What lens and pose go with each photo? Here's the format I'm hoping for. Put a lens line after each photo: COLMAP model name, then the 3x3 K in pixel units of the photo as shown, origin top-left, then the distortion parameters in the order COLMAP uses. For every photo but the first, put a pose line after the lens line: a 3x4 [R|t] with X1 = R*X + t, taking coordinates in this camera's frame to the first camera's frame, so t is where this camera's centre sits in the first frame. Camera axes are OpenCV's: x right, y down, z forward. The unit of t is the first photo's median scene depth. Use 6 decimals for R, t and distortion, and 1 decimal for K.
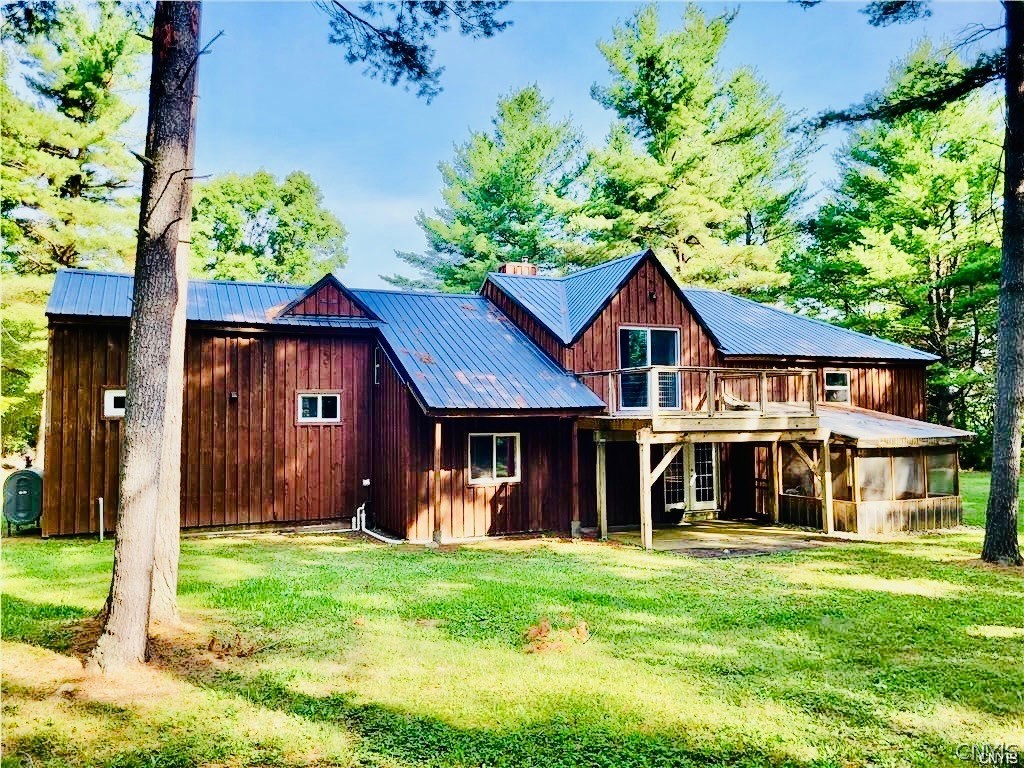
lens RADIAL K [[781.0, 0, 512.0], [0, 781.0, 384.0], [0, 0, 1]] dist [0.063743, 0.000482]
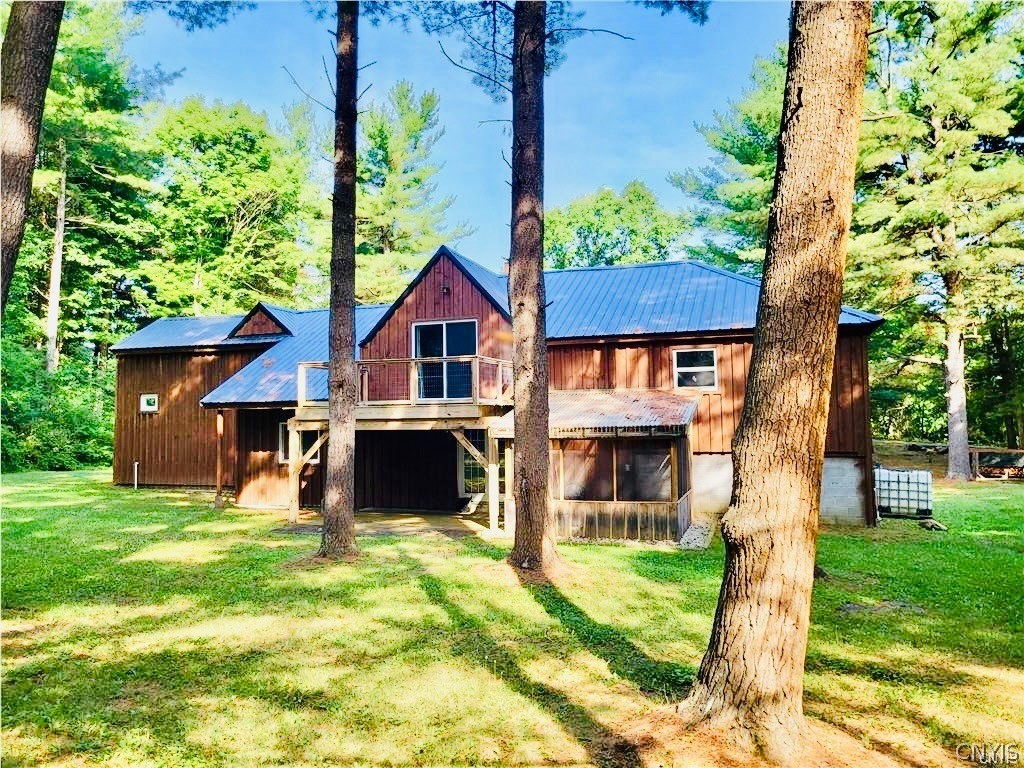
lens RADIAL K [[781.0, 0, 512.0], [0, 781.0, 384.0], [0, 0, 1]] dist [0.063743, 0.000482]
pose [[0.716283, -0.033946, -0.696983, 1.027600], [0.033928, 0.999329, -0.013805, 0.030148], [0.696984, -0.013759, 0.716954, 0.351075]]
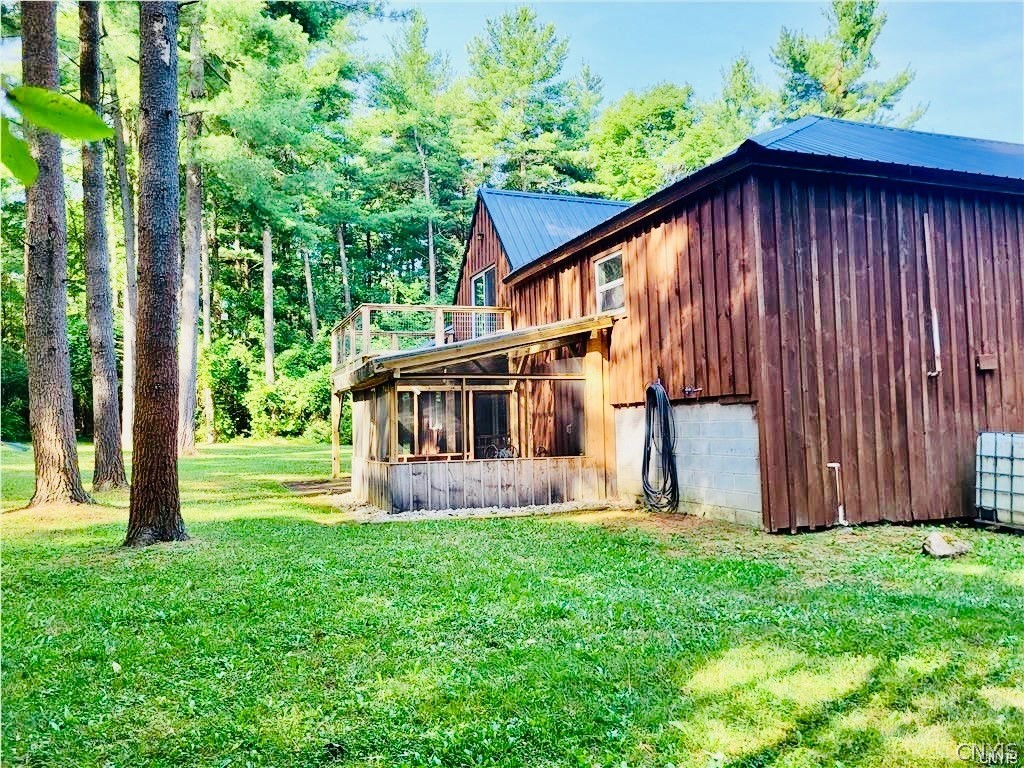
lens RADIAL K [[781.2, 0, 512.0], [0, 781.2, 384.0], [0, 0, 1]] dist [0.001541, 0.000329]
pose [[-0.155940, -0.041668, -0.986887, 1.188218], [0.066107, 0.996430, -0.052517, 0.122452], [0.985552, -0.073429, -0.152629, 1.237593]]
